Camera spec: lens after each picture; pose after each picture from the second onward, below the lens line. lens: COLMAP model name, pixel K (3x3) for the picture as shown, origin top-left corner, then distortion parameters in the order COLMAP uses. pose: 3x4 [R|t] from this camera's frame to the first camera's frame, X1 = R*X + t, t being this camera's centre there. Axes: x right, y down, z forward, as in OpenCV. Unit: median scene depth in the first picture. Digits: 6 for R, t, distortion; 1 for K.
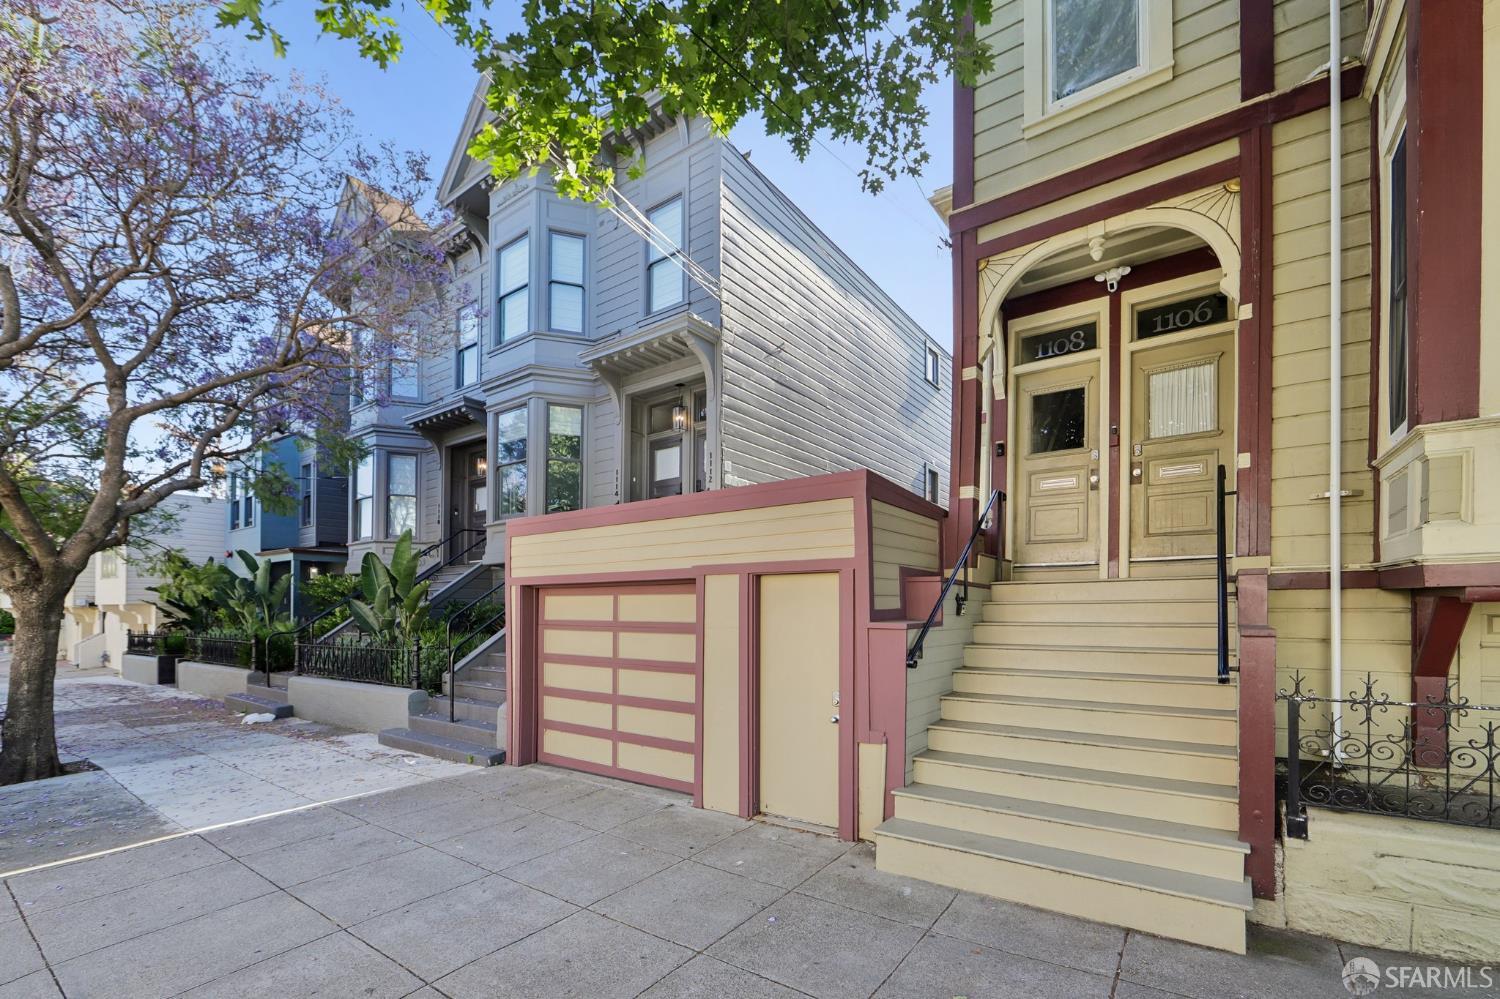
lens RADIAL K [[607.2, 0, 749.4], [0, 607.2, 606.0], [0, 0, 1]] dist [-0.002931, 0.000031]
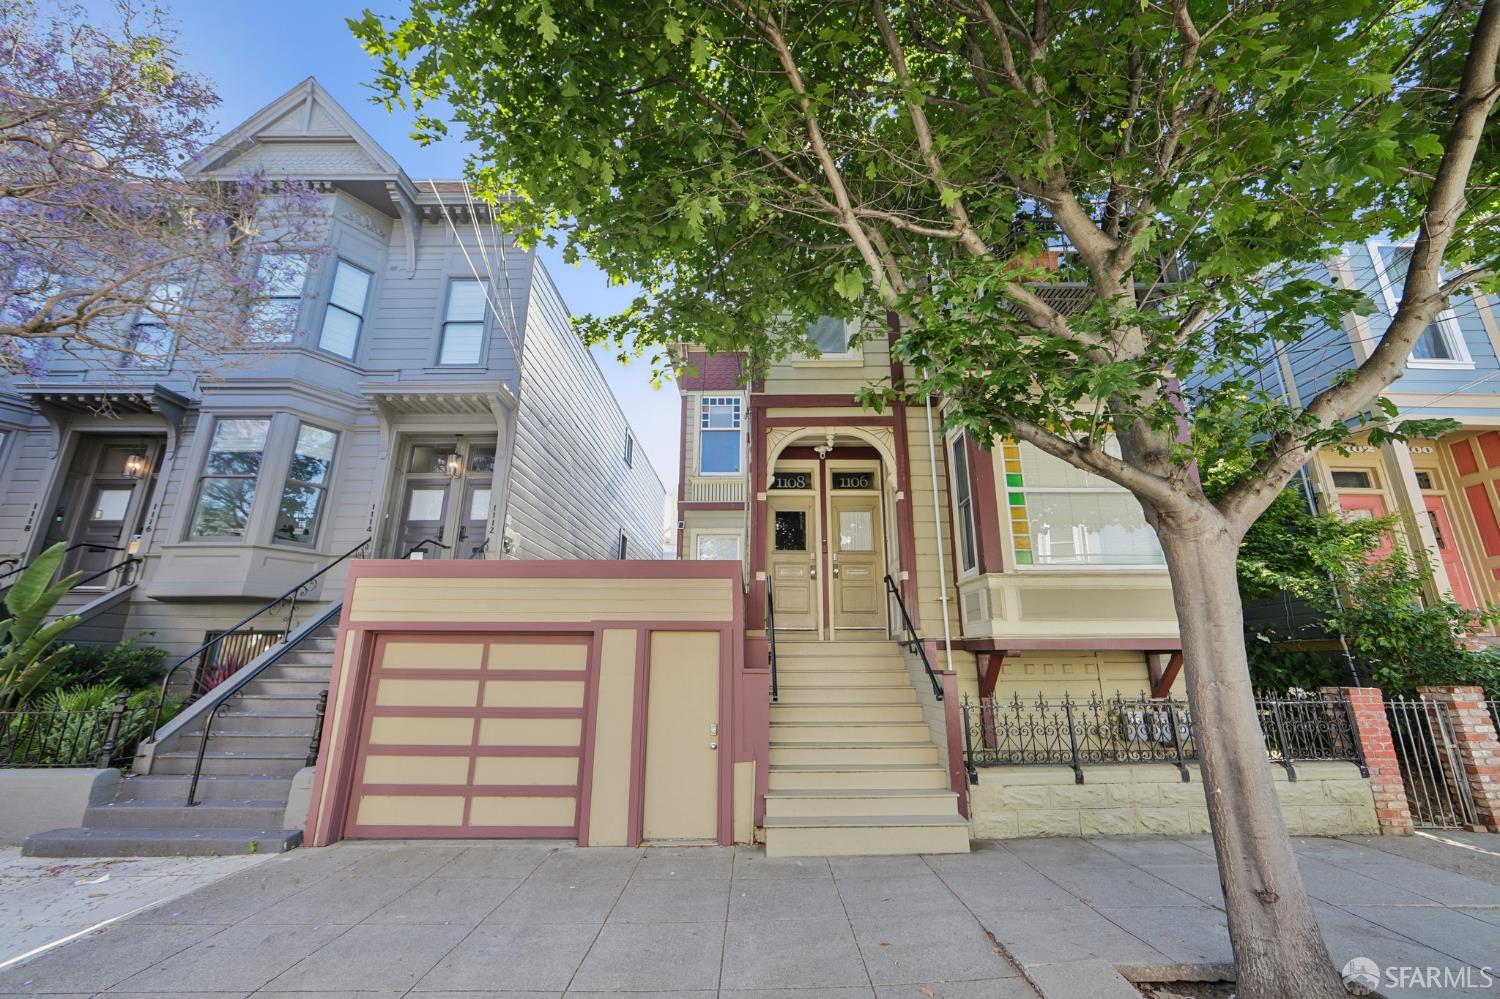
lens RADIAL K [[614.3, 0, 754.7], [0, 614.3, 485.8], [0, 0, 1]] dist [-0.003399, 0.000401]
pose [[0.798443, 0.171636, 0.577087, -0.506343], [-0.007880, 0.961402, -0.275035, 0.007485], [-0.602019, 0.215053, 0.768977, -0.151301]]
